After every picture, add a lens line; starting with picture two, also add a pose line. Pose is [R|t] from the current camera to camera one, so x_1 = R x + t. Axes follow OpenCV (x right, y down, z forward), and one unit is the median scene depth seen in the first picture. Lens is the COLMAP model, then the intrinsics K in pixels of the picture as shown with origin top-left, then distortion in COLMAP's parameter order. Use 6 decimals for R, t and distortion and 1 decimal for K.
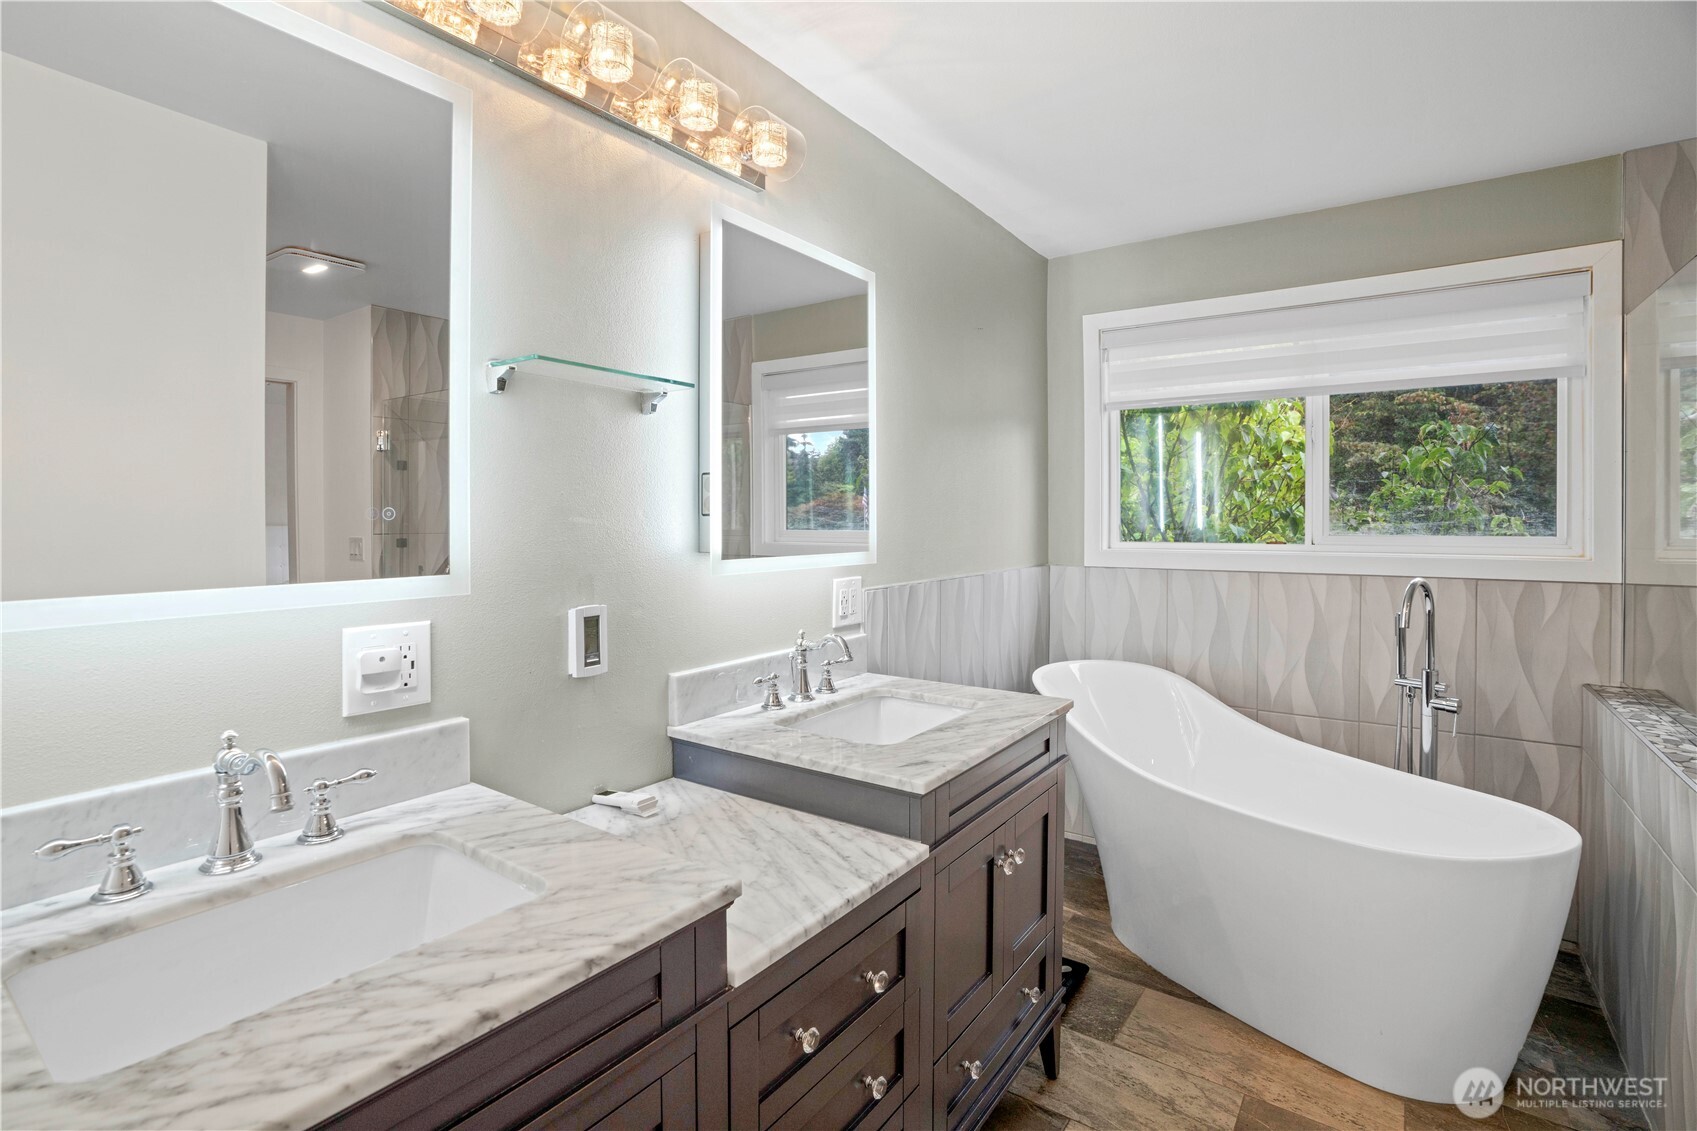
lens RADIAL K [[801.0, 0, 833.1], [0, 801.0, 521.7], [0, 0, 1]] dist [-0.045147, 0.018991]
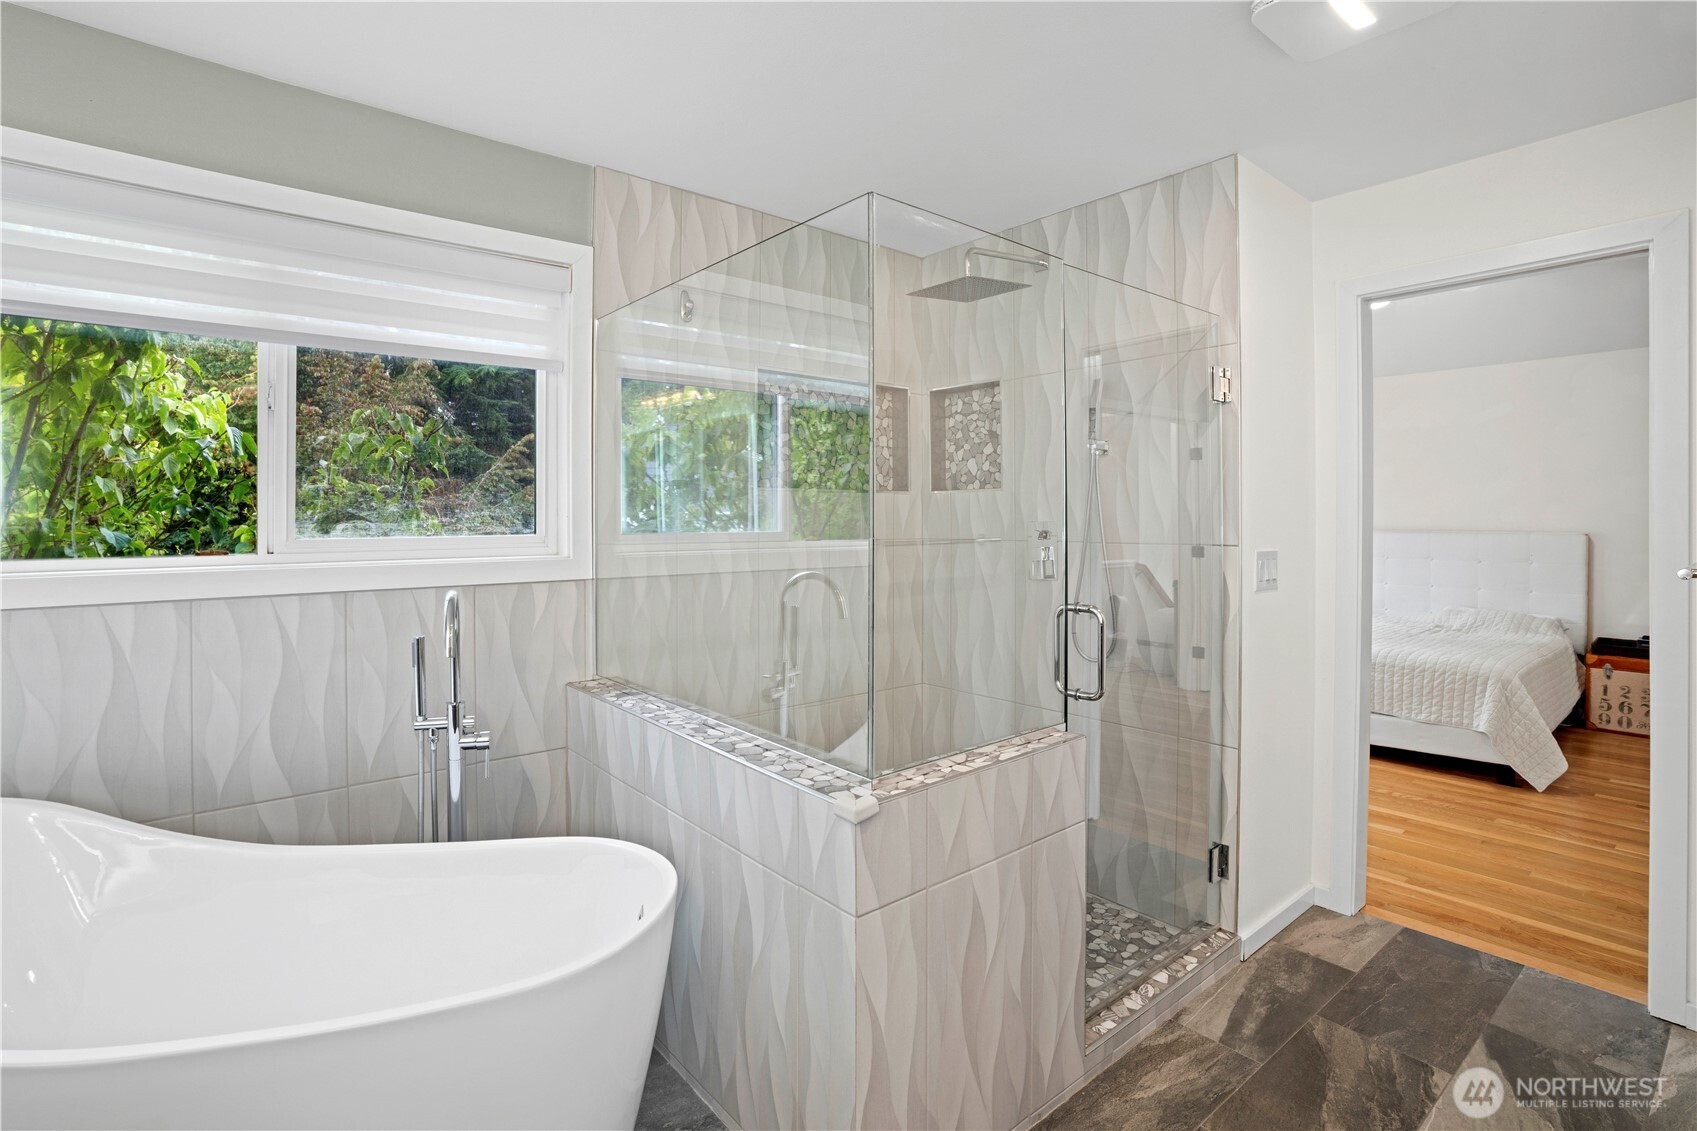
lens RADIAL K [[801.0, 0, 833.1], [0, 801.0, 521.7], [0, 0, 1]] dist [-0.045147, 0.018991]
pose [[0.271163, -0.003154, 0.962528, 0.079912], [0.006445, 0.999978, 0.001461, 0.004138], [-0.962512, 0.005808, 0.271178, 0.382954]]
